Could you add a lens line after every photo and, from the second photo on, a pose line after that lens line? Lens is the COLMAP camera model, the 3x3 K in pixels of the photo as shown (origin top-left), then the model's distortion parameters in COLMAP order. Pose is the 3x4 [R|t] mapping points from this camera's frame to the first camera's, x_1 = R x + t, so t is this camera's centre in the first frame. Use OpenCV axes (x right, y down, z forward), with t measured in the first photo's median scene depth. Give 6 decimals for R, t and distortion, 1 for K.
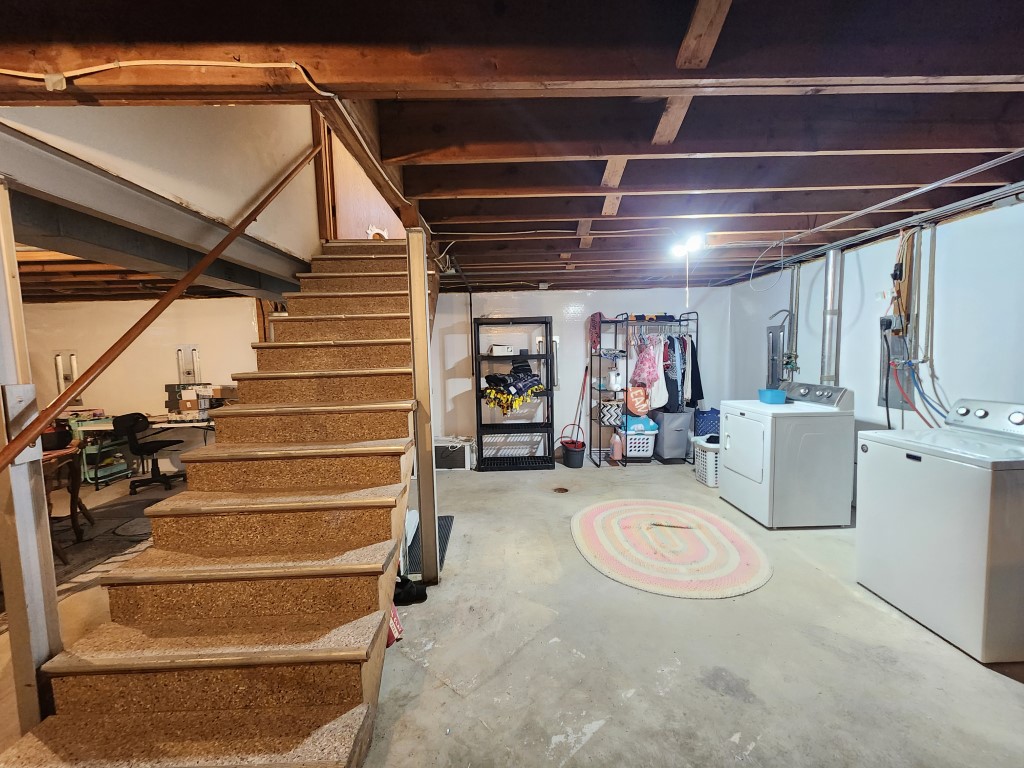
lens RADIAL K [[420.5, 0, 512.0], [0, 420.5, 384.0], [0, 0, 1]] dist [0.001095, -0.000208]
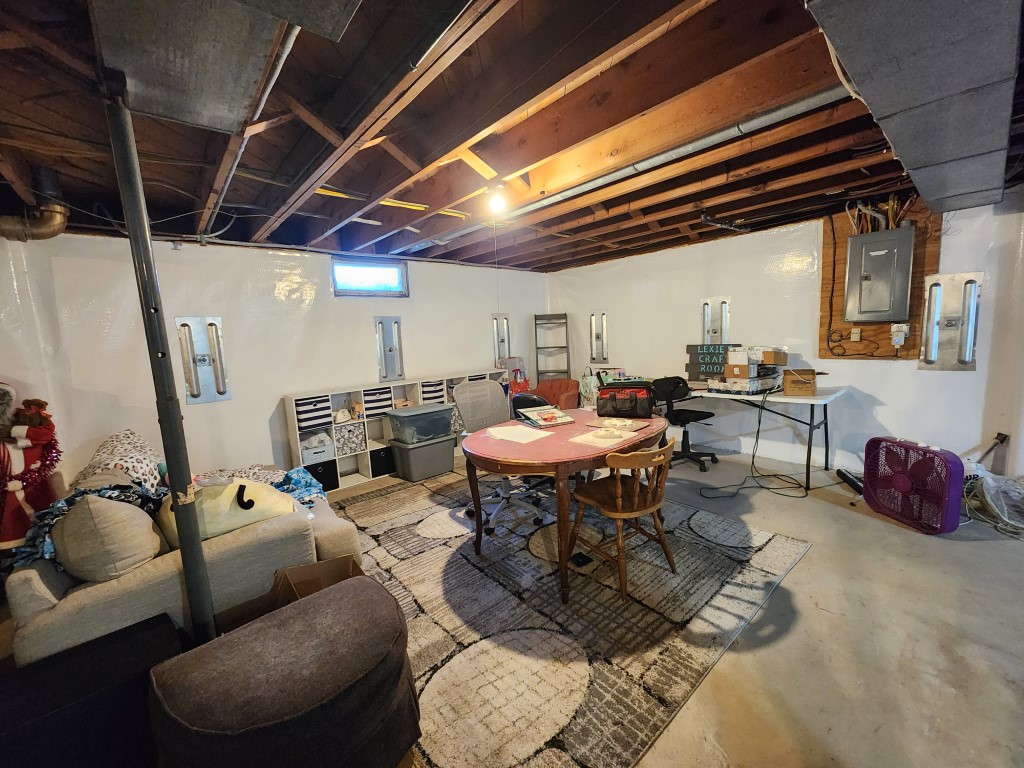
lens RADIAL K [[412.3, 0, 512.0], [0, 412.3, 384.0], [0, 0, 1]] dist [-0.000456, -0.000211]
pose [[0.641879, 0.092411, -0.761217, -0.451952], [-0.030668, 0.995011, 0.094934, 0.013630], [0.766193, -0.037591, 0.641511, 0.192392]]
